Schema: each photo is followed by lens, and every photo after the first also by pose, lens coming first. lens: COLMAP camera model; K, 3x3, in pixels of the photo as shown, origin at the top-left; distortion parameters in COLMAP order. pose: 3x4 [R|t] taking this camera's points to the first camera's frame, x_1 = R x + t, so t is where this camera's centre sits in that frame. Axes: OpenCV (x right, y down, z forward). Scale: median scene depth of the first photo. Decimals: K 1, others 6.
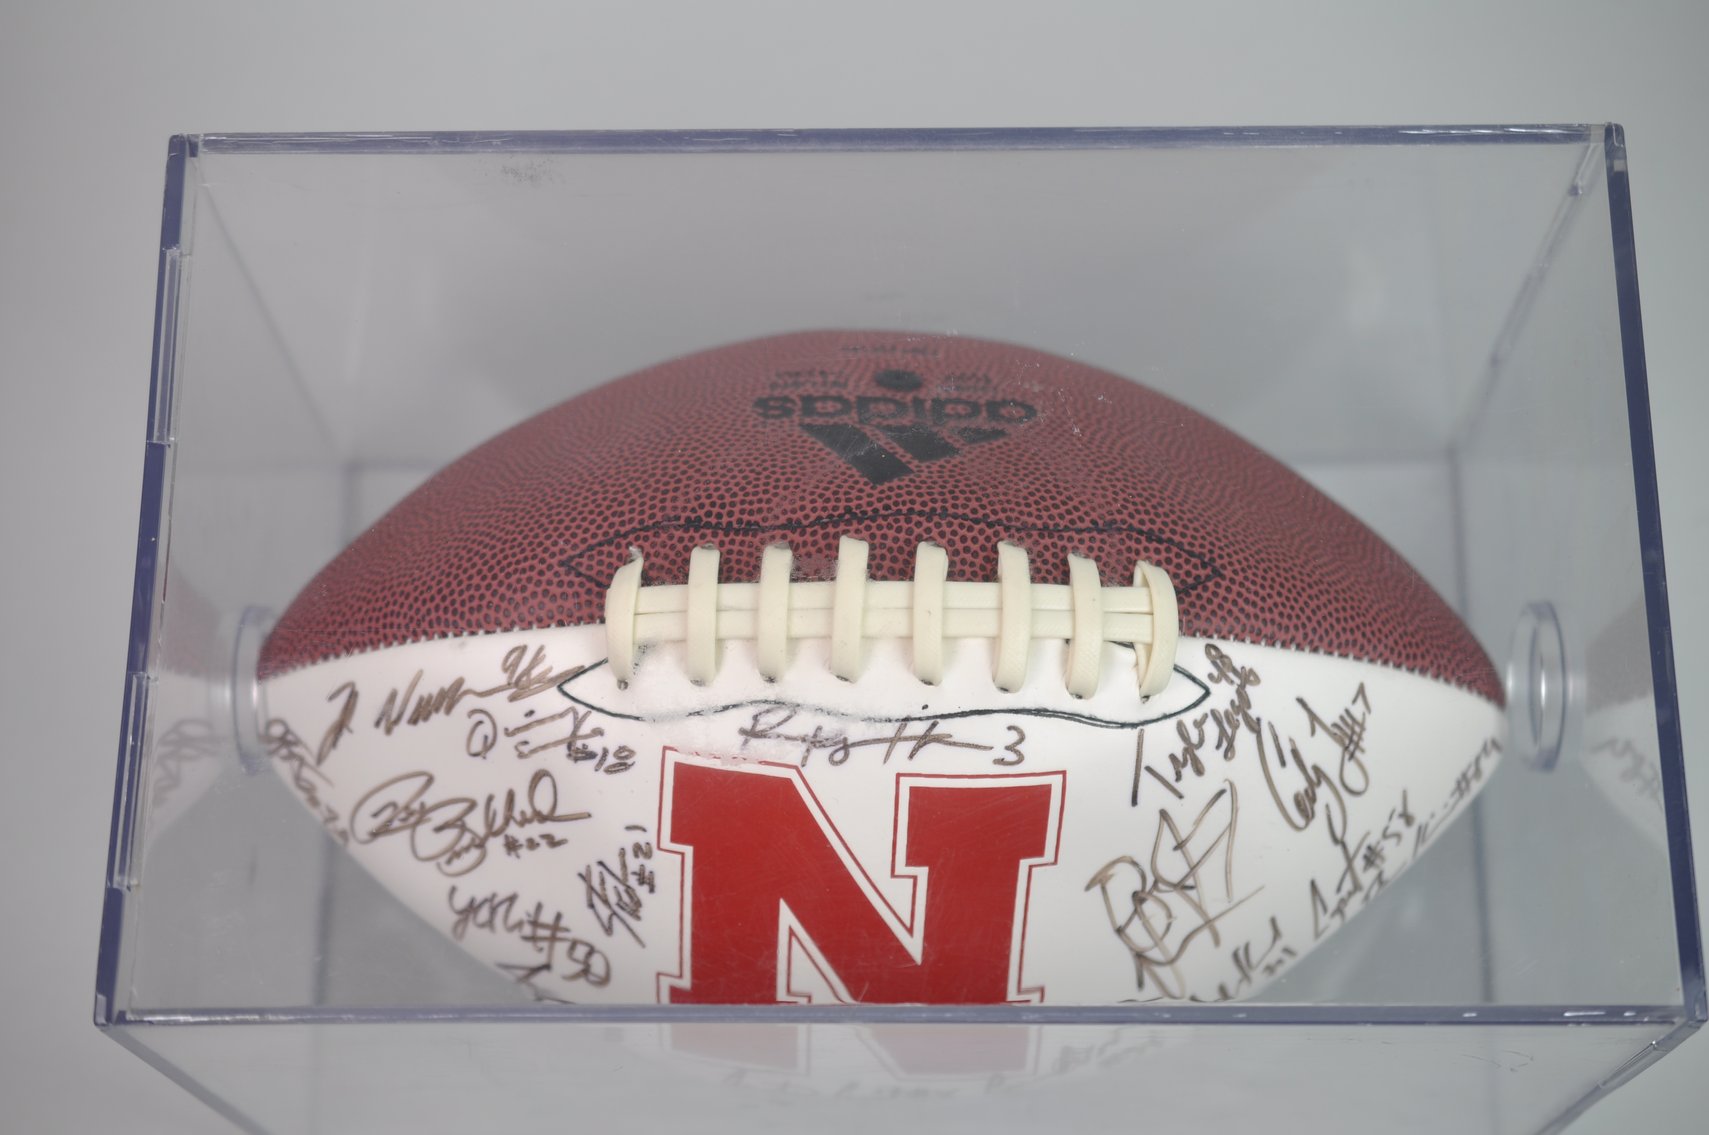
lens RADIAL K [[3042.1, 0, 854.5], [0, 3042.1, 567.5], [0, 0, 1]] dist [-0.009653, 0.963032]
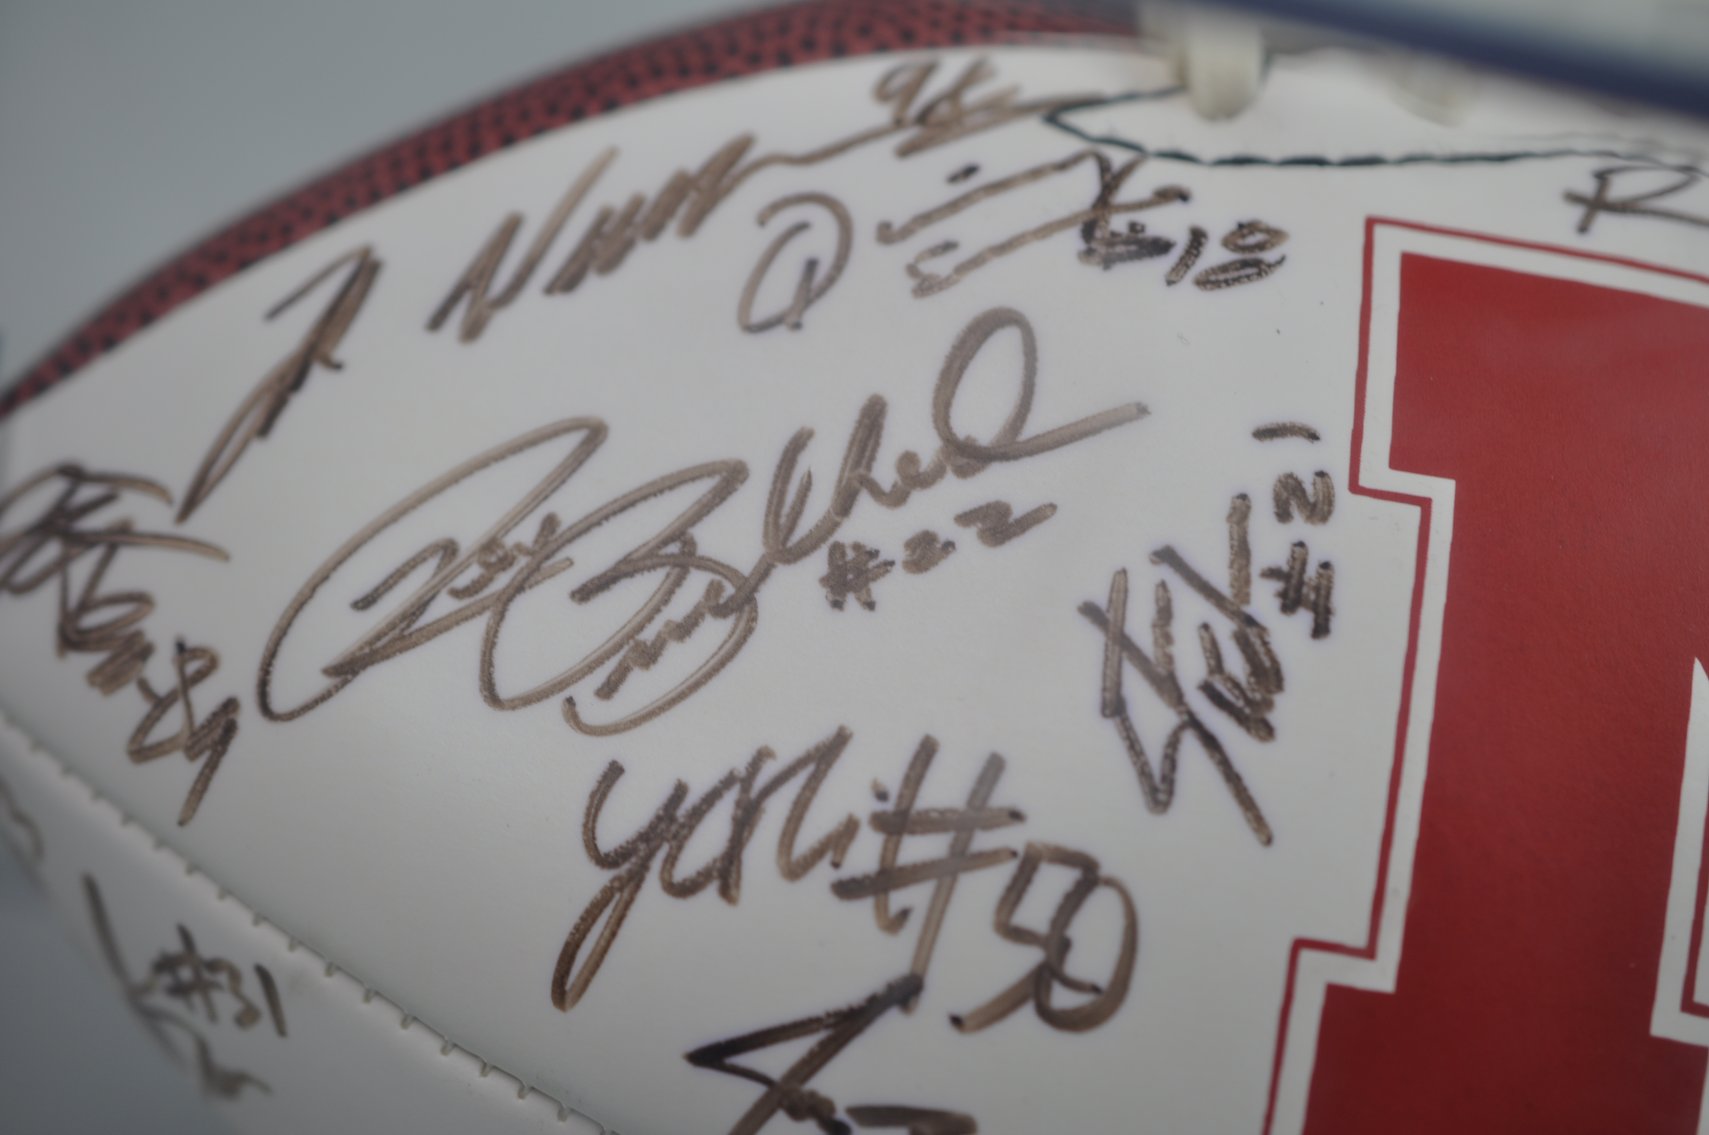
lens RADIAL K [[3042.1, 0, 854.5], [0, 3042.1, 567.5], [0, 0, 1]] dist [-0.009653, 0.963032]
pose [[0.940081, 0.184195, 0.286913, -0.212421], [0.068082, 0.723149, -0.687328, 0.328308], [-0.334083, 0.665678, 0.667279, 0.780410]]
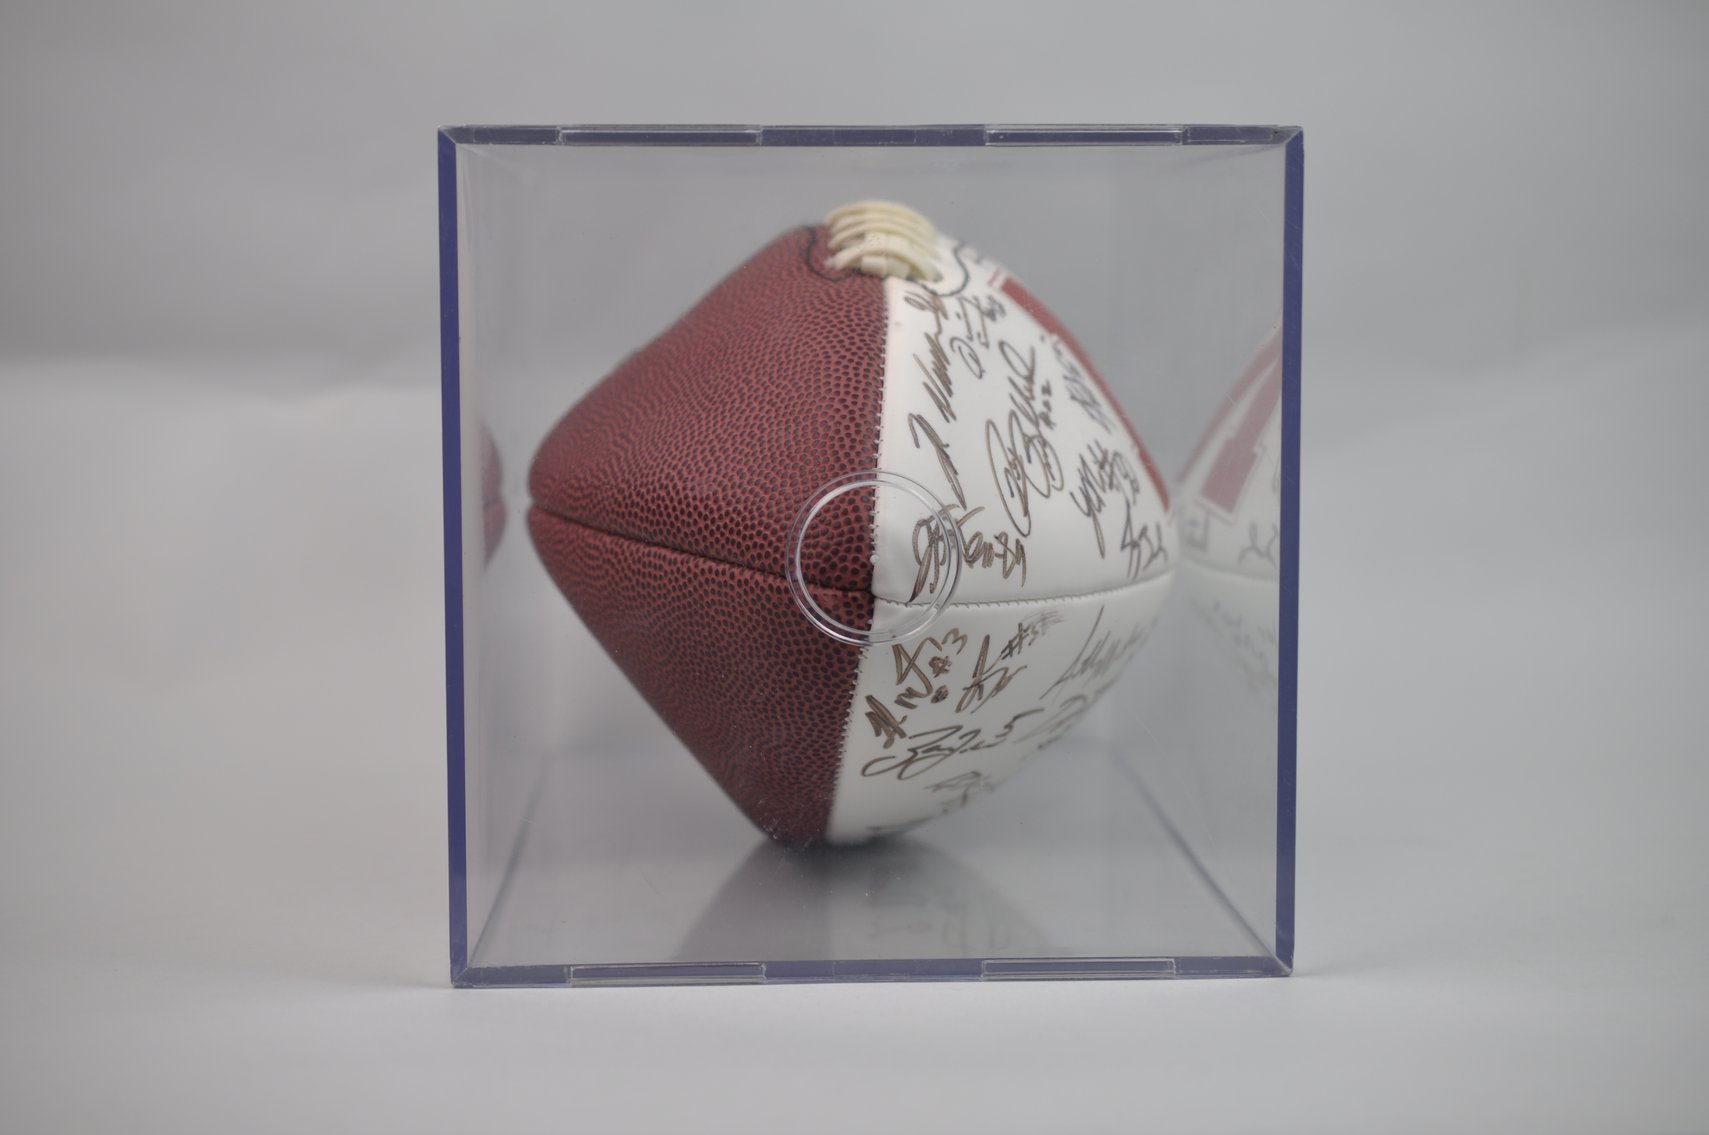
lens RADIAL K [[3042.1, 0, 854.5], [0, 3042.1, 567.5], [0, 0, 1]] dist [-0.009653, 0.963032]
pose [[-0.028898, -0.138823, 0.989895, -1.263320], [0.933868, 0.349392, 0.076261, -0.044422], [-0.356448, 0.926636, 0.119546, 0.950421]]
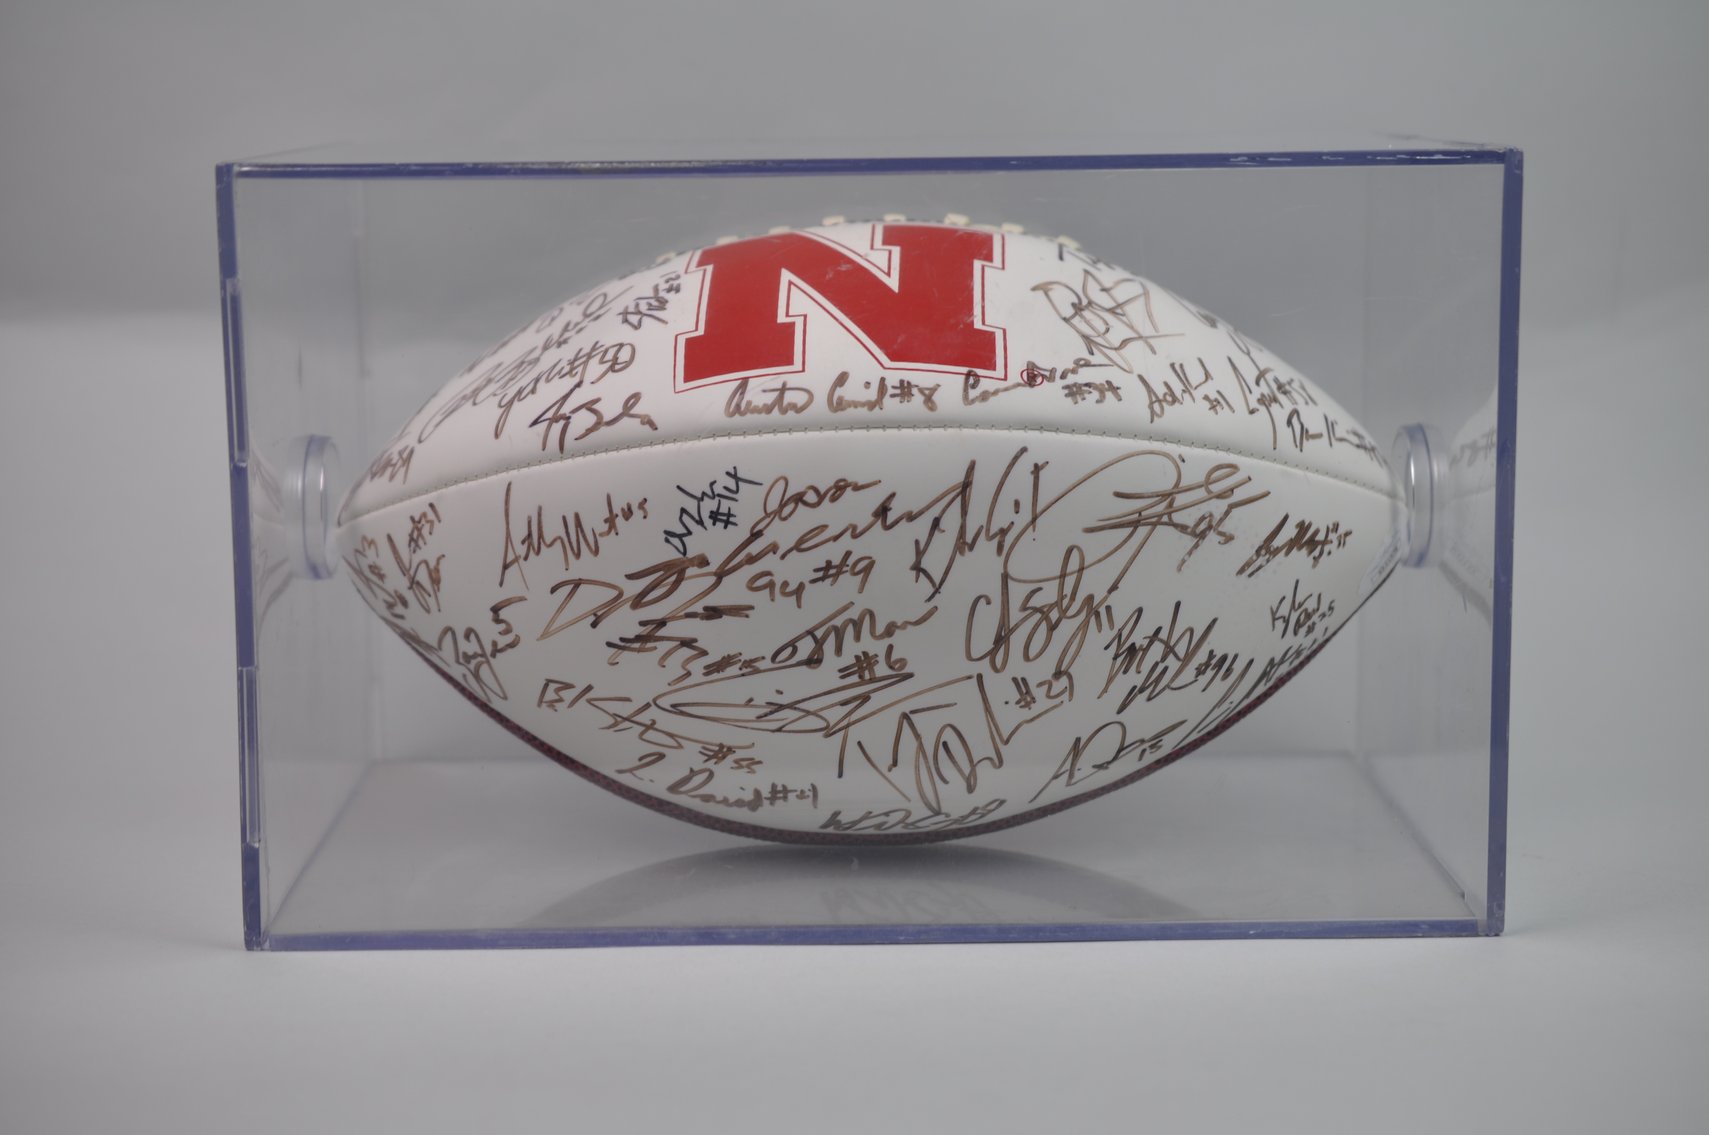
lens RADIAL K [[3042.1, 0, 854.5], [0, 3042.1, 567.5], [0, 0, 1]] dist [-0.009653, 0.963032]
pose [[0.999726, -0.023241, 0.002892, -0.001367], [0.003313, 0.018117, -0.999830, 1.325561], [0.023185, 0.999566, 0.018189, 1.082117]]
